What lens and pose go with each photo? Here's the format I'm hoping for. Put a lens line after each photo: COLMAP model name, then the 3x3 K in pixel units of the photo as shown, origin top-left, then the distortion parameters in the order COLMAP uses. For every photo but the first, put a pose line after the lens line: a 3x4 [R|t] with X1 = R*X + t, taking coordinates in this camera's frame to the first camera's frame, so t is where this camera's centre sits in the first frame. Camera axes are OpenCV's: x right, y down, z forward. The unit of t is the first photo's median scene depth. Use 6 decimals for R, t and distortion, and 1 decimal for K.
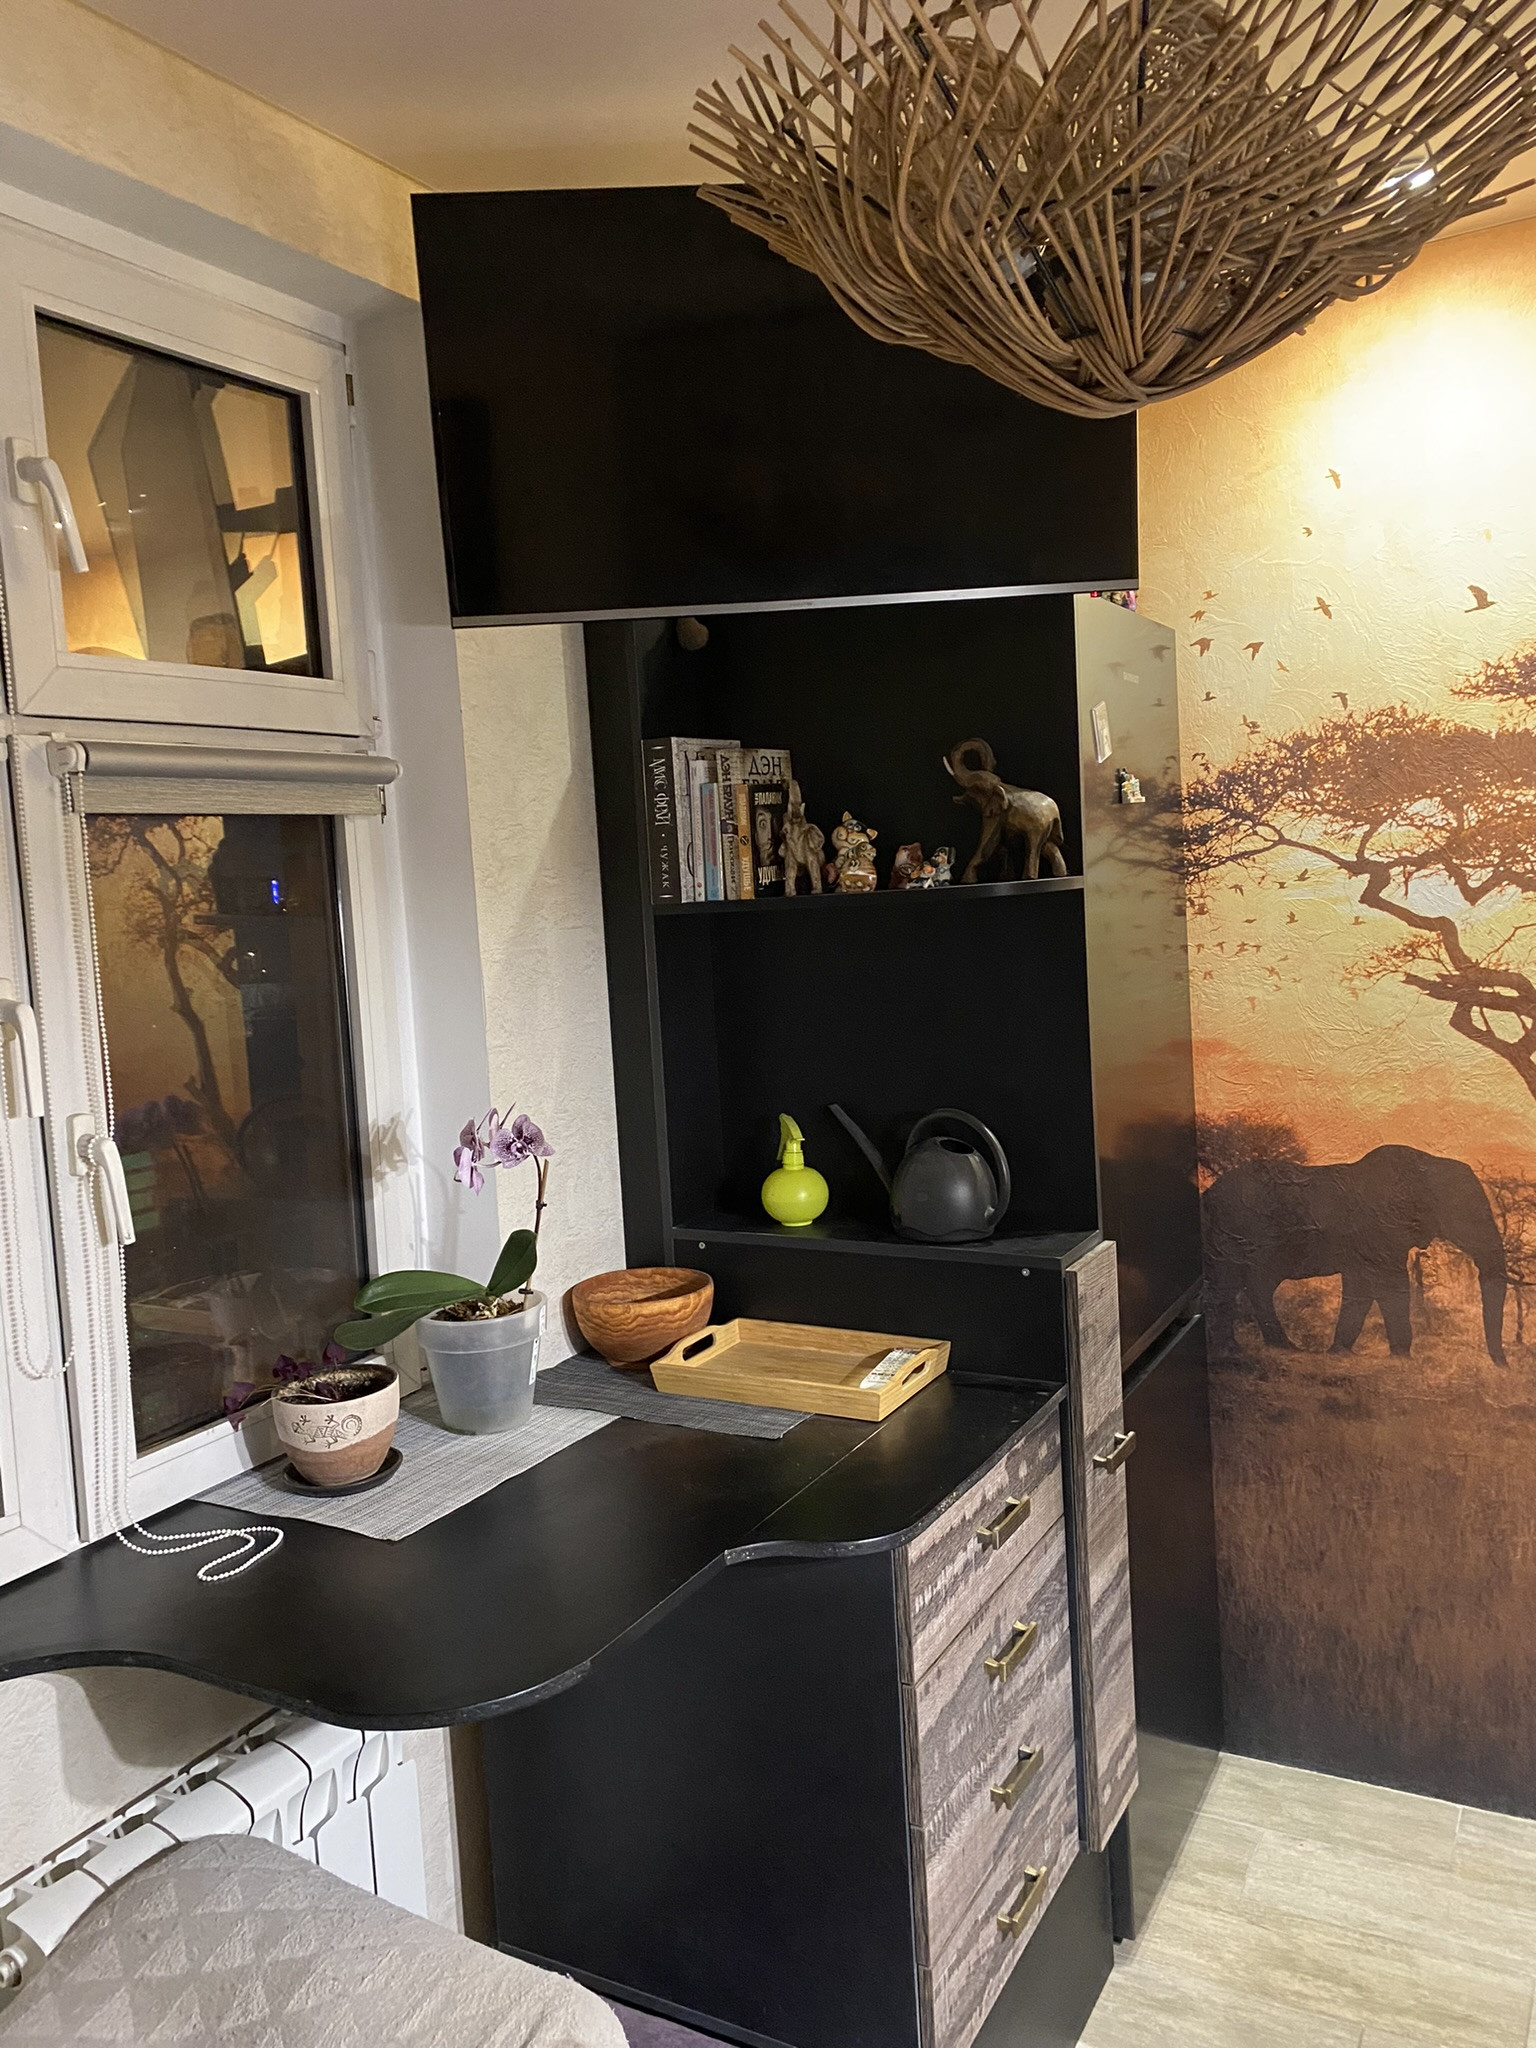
lens RADIAL K [[1548.0, 0, 752.5], [0, 1548.0, 1010.5], [0, 0, 1]] dist [0.035939, -0.058302]
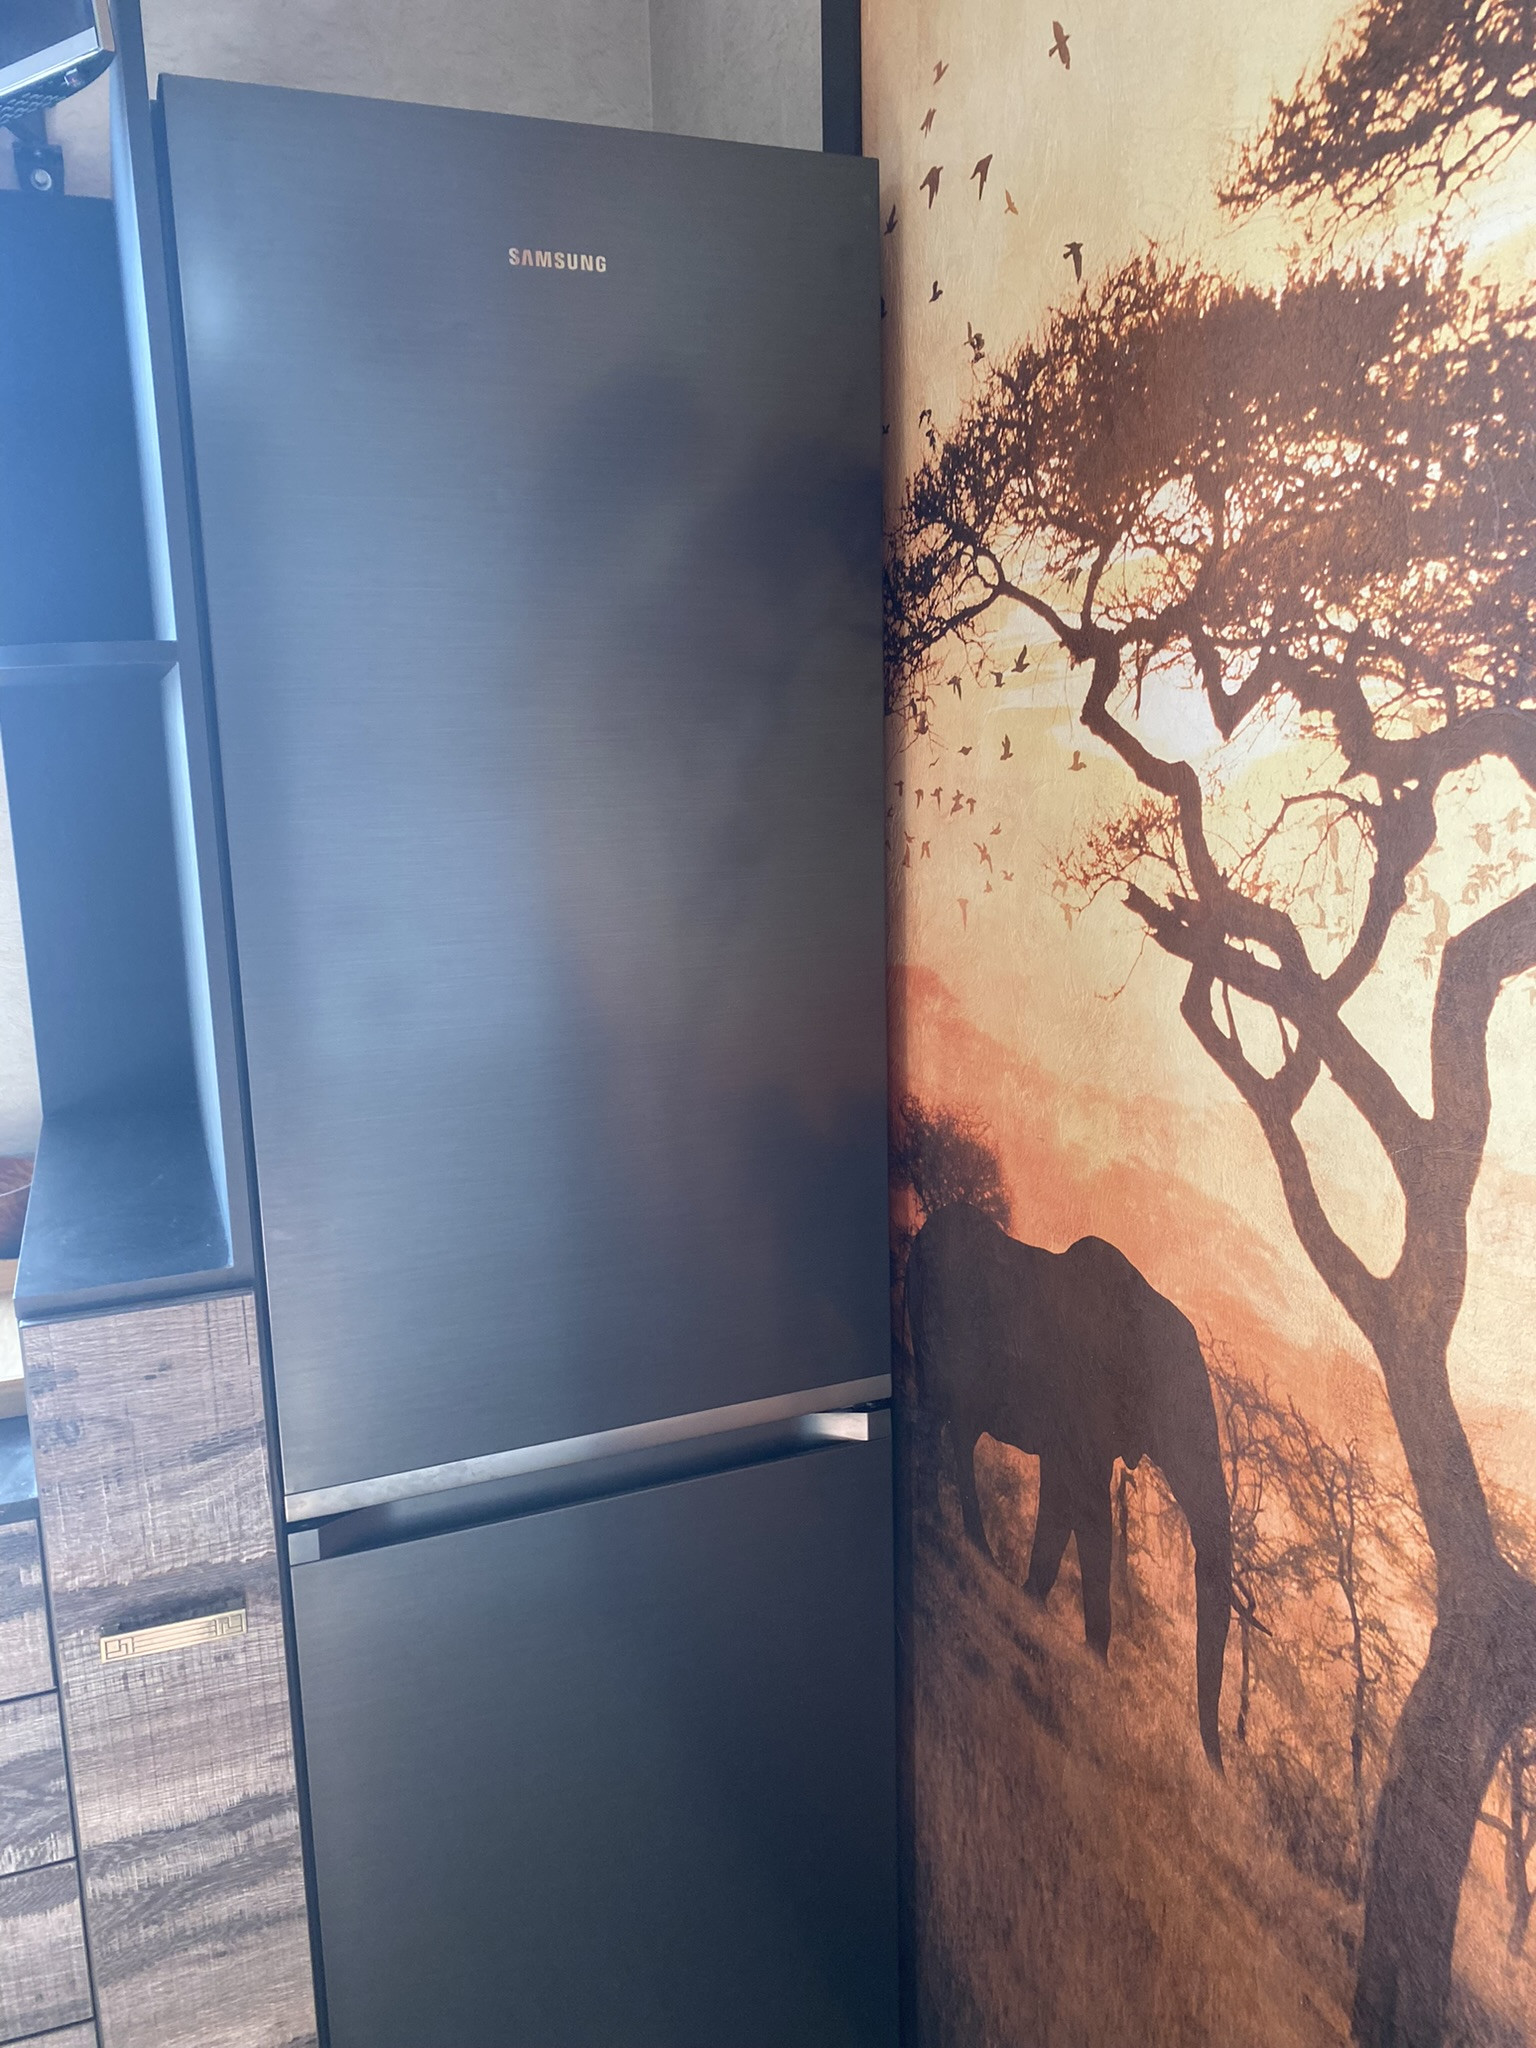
lens RADIAL K [[1548.0, 0, 750.9], [0, 1548.0, 1005.8], [0, 0, 1]] dist [0.035939, -0.058302]
pose [[0.788137, 0.158558, -0.594727, 0.659560], [-0.078947, 0.984310, 0.157802, -0.056035], [0.610416, -0.077418, 0.788288, 0.623614]]
